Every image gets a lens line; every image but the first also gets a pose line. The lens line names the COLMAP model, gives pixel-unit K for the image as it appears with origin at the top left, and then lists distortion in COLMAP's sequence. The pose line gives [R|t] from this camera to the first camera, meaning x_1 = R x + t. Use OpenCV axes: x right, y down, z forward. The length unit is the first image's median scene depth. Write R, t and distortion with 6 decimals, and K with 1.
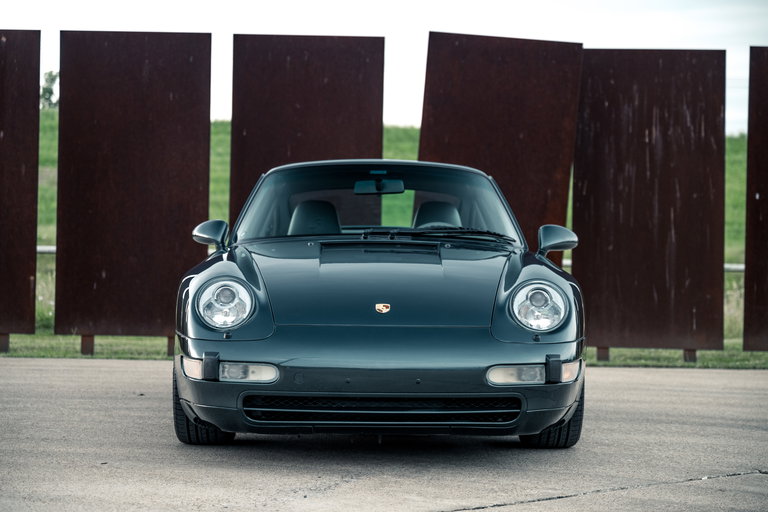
lens RADIAL K [[1639.9, 0, 380.4], [0, 1639.9, 255.0], [0, 0, 1]] dist [0.057927, 0.000000]
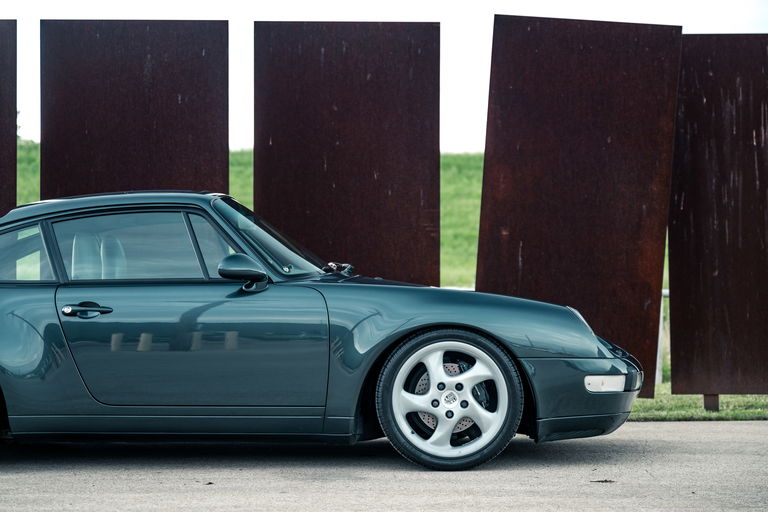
lens RADIAL K [[1629.9, 0, 378.3], [0, 1629.9, 274.7], [0, 0, 1]] dist [0.045287, 0.000000]
pose [[0.998703, -0.020351, 0.046674, -0.068317], [0.020569, 0.999780, -0.004179, -0.003916], [-0.046579, 0.005134, 0.998901, 0.186334]]
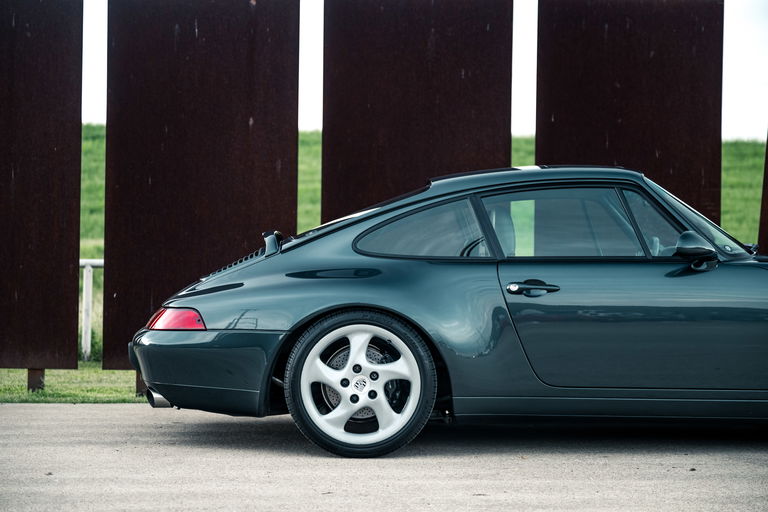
lens RADIAL K [[1629.9, 0, 370.1], [0, 1629.9, 192.0], [0, 0, 1]] dist [0.045287, 0.000000]
pose [[0.995663, -0.006830, 0.092783, -0.245880], [0.010791, 0.999049, -0.042249, -0.005777], [-0.092406, 0.043067, 0.994790, 0.214503]]
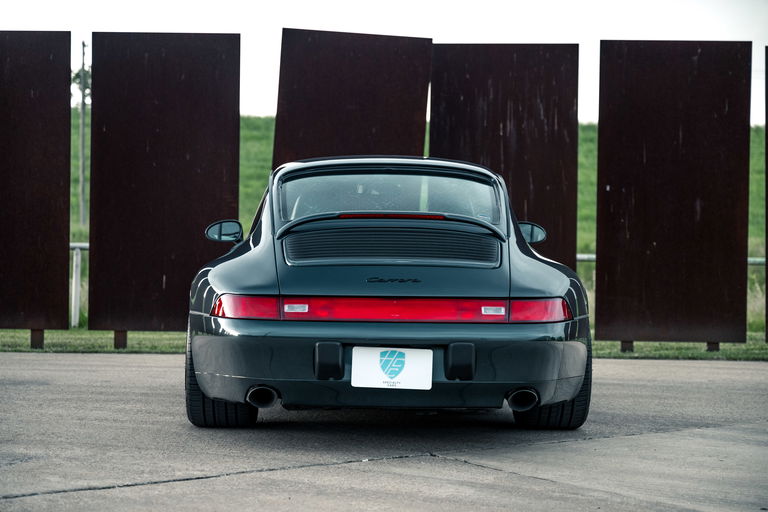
lens RADIAL K [[1629.9, 0, 379.5], [0, 1629.9, 255.1], [0, 0, 1]] dist [0.045287, 0.000000]
pose [[0.999661, -0.005342, -0.025479, 0.113396], [0.005427, 0.999980, 0.003264, 0.001686], [0.025461, -0.003401, 0.999670, -0.010006]]
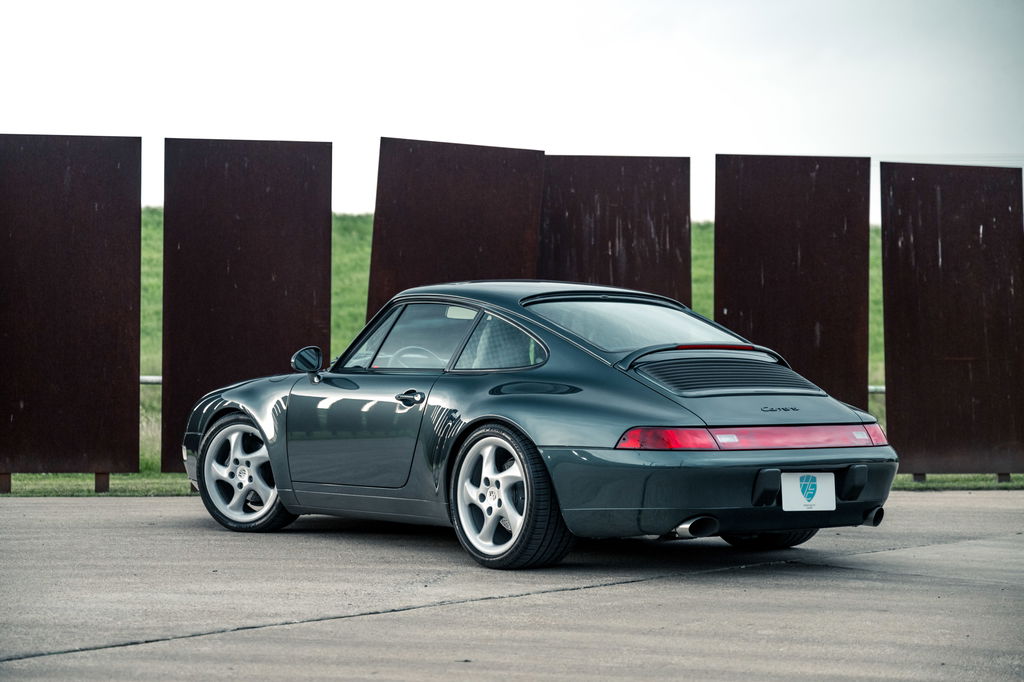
lens RADIAL K [[2173.2, 0, 513.5], [0, 2173.2, 350.4], [0, 0, 1]] dist [0.045287, 0.000000]
pose [[0.985807, -0.011828, 0.167468, -0.102281], [0.013011, 0.999898, -0.005969, -0.007282], [-0.167380, 0.008064, 0.985860, -0.219149]]
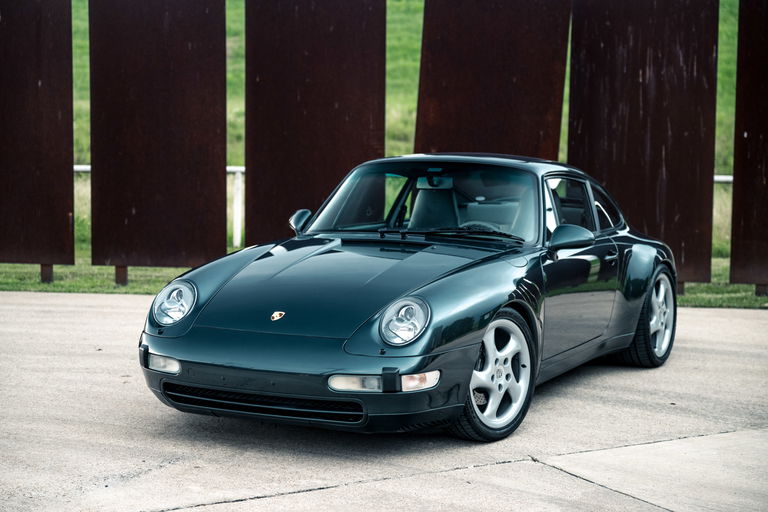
lens RADIAL K [[1629.9, 0, 362.4], [0, 1629.9, 273.7], [0, 0, 1]] dist [0.045287, 0.000000]
pose [[0.990314, 0.003616, -0.138799, 0.133297], [0.009015, 0.995877, 0.090264, -0.043274], [0.138553, -0.090641, 0.986198, -0.053525]]
